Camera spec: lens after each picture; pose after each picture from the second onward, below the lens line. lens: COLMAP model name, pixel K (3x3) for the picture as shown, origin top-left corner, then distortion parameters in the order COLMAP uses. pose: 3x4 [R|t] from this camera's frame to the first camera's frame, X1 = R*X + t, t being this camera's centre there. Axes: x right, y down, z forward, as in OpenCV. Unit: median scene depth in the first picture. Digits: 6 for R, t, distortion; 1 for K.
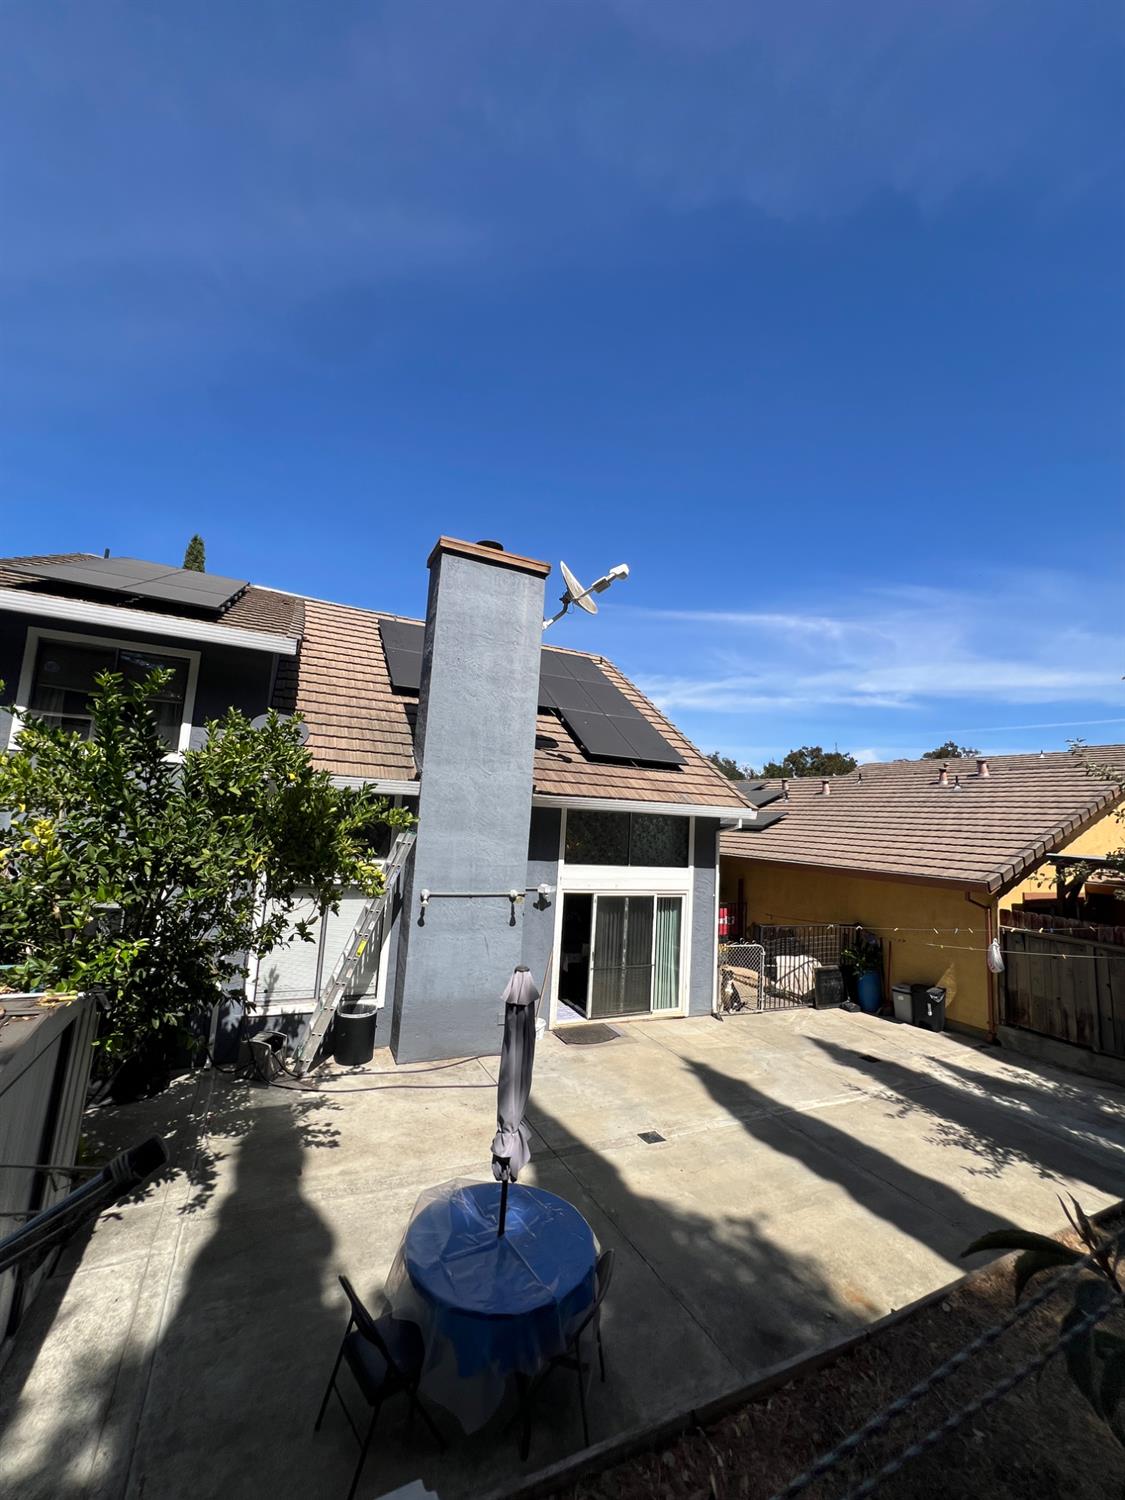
lens RADIAL K [[604.4, 0, 562.4], [0, 604.4, 748.3], [0, 0, 1]] dist [-0.001123, -0.000012]
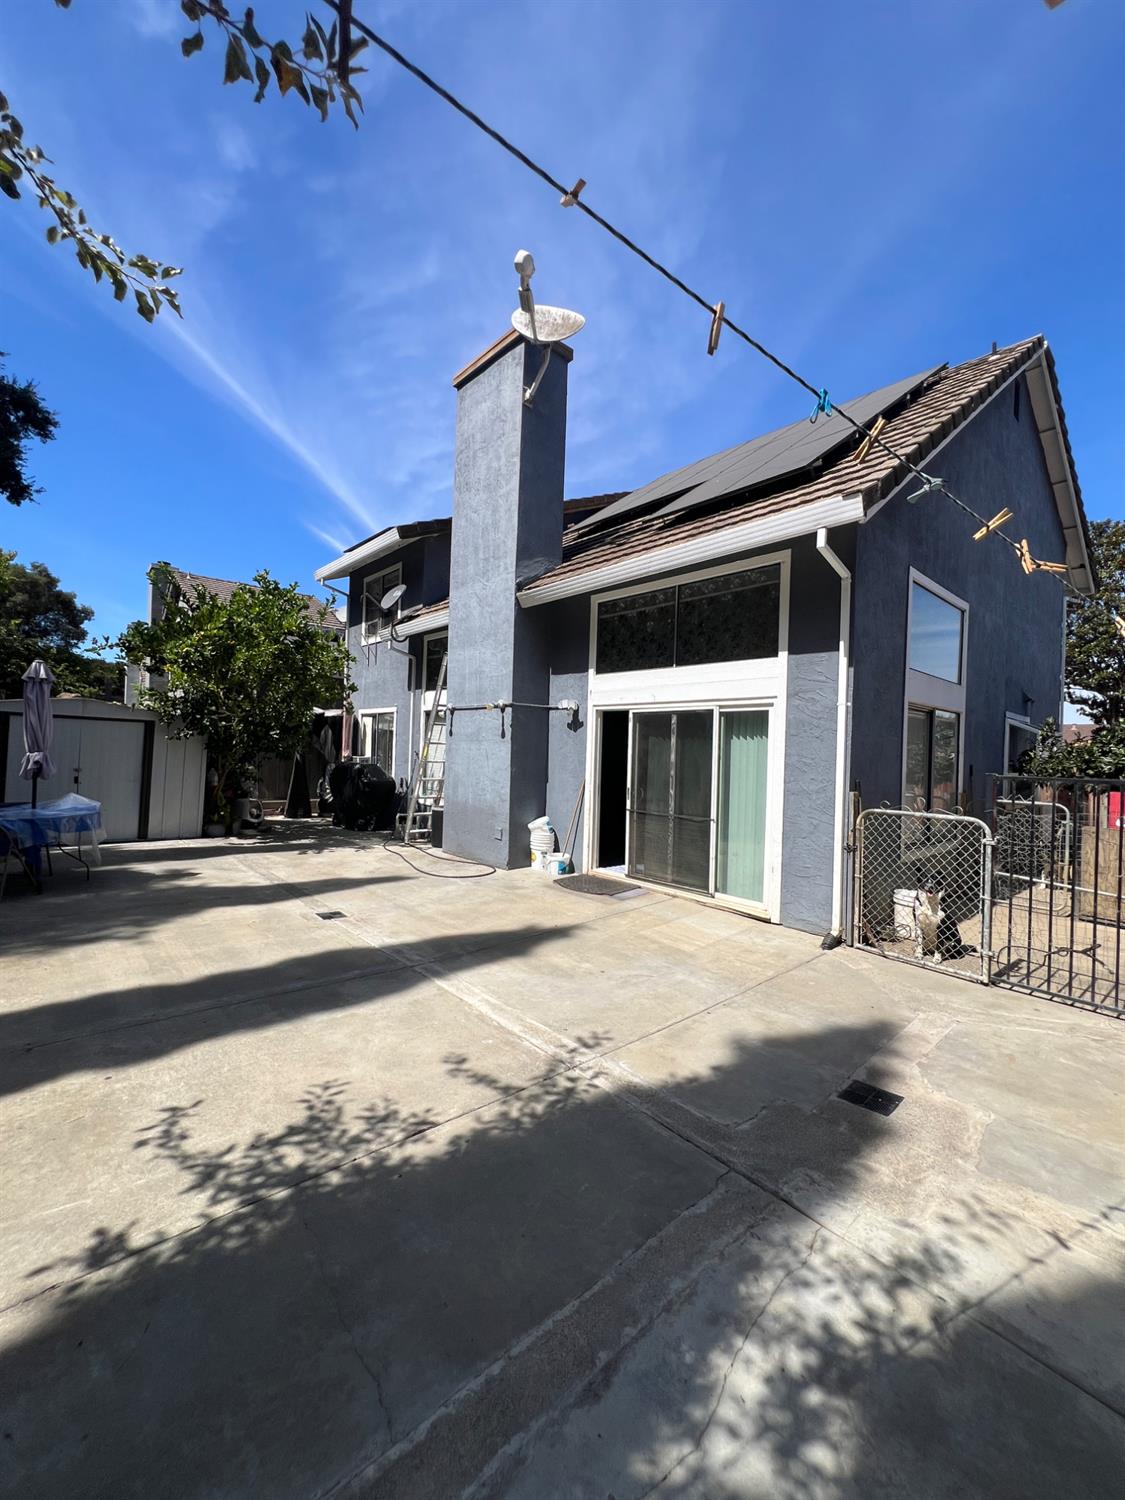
lens RADIAL K [[604.4, 0, 564.3], [0, 604.4, 750.5], [0, 0, 1]] dist [-0.001123, -0.000012]
pose [[0.286553, -0.051316, -0.956689, 0.774547], [0.098005, 0.994896, -0.024010, 0.320975], [0.953039, -0.086880, 0.290119, 0.762367]]
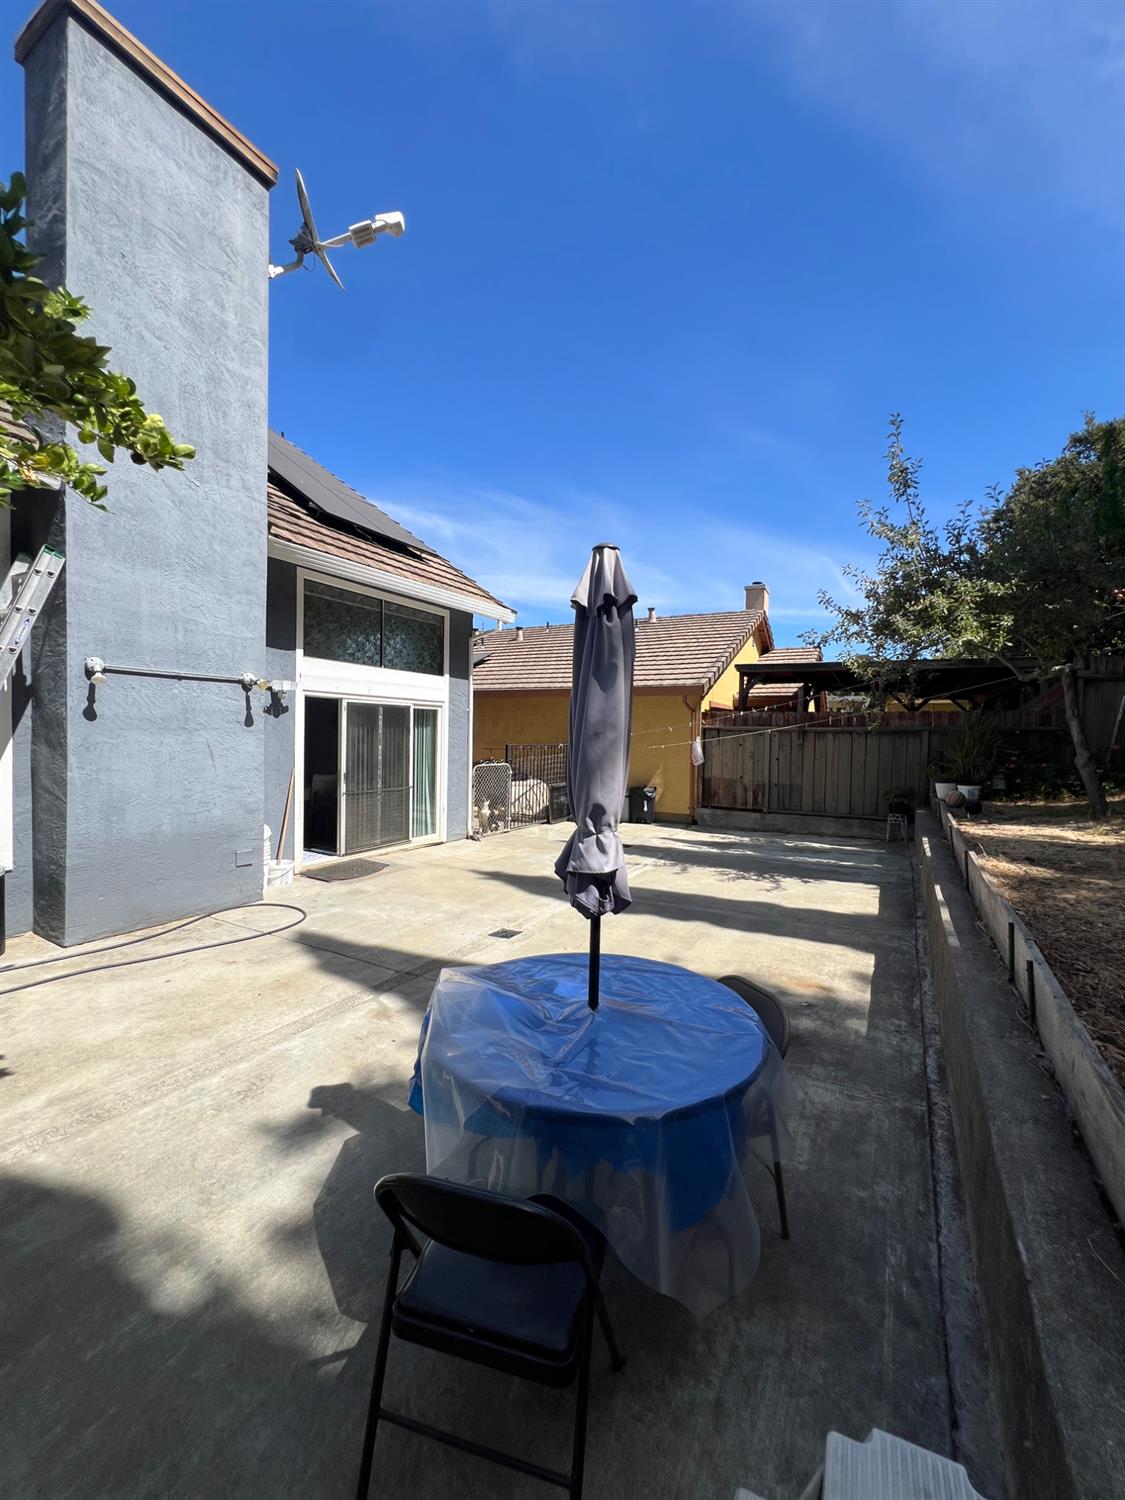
lens RADIAL K [[604.4, 0, 562.2], [0, 604.4, 748.3], [0, 0, 1]] dist [-0.001123, -0.000012]
pose [[0.821260, -0.056503, 0.567750, -0.168231], [-0.037975, 0.987465, 0.153205, 0.187629], [-0.569289, -0.147381, 0.808819, 0.231500]]
